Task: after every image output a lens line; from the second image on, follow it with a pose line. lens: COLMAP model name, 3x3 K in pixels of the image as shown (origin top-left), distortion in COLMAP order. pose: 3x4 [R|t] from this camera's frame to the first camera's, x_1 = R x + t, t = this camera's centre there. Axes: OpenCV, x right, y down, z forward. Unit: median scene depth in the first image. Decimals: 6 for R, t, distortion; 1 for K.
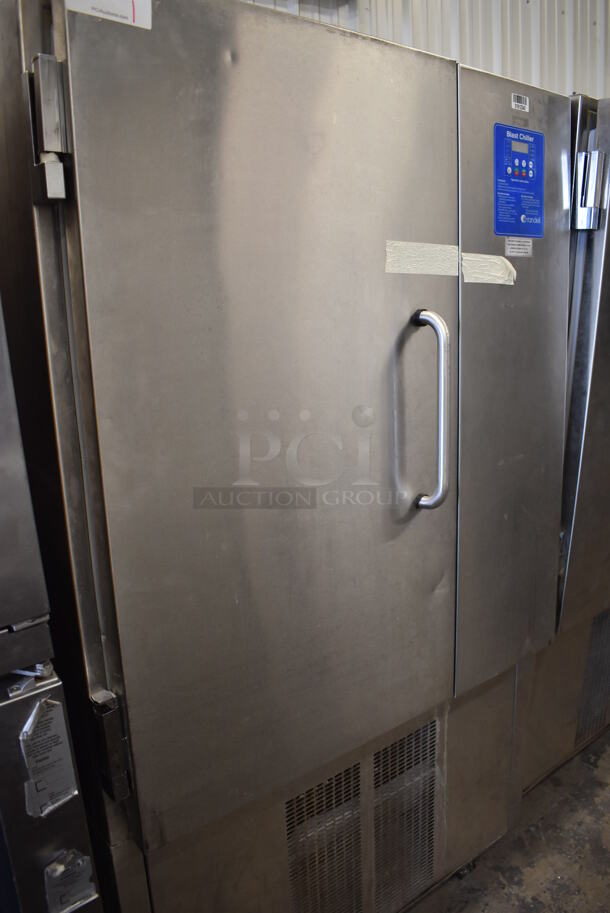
lens RADIAL K [[708.2, 0, 309.7], [0, 708.2, 458.8], [0, 0, 1]] dist [-0.101313, 0.020944]
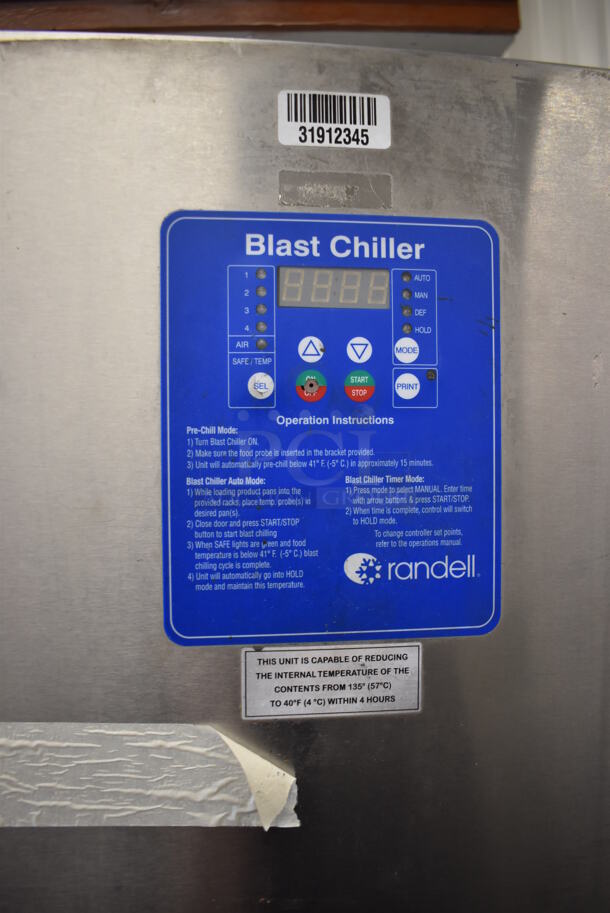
lens RADIAL K [[708.2, 0, 305.6], [0, 708.2, 459.1], [0, 0, 1]] dist [-0.101313, 0.020944]
pose [[0.844475, 0.042731, -0.533888, 0.428370], [-0.143638, 0.978365, -0.148893, -0.348385], [0.515975, 0.202423, 0.832343, 0.784808]]
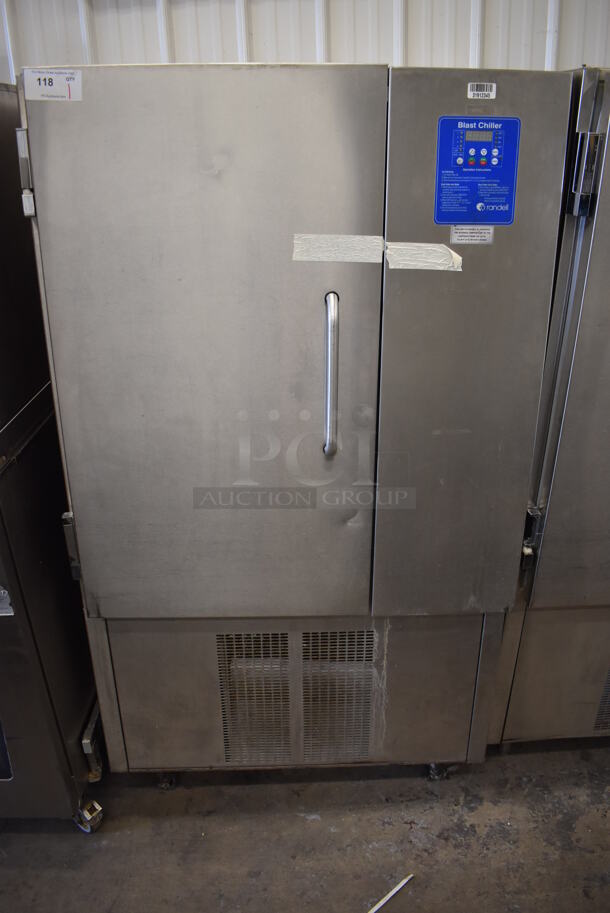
lens RADIAL K [[708.2, 0, 305.0], [0, 708.2, 457.5], [0, 0, 1]] dist [-0.101313, 0.020944]
pose [[0.808568, 0.248006, -0.533582, 0.747114], [-0.151739, 0.964048, 0.218145, -0.176109], [0.568500, -0.095420, 0.817131, -0.020926]]
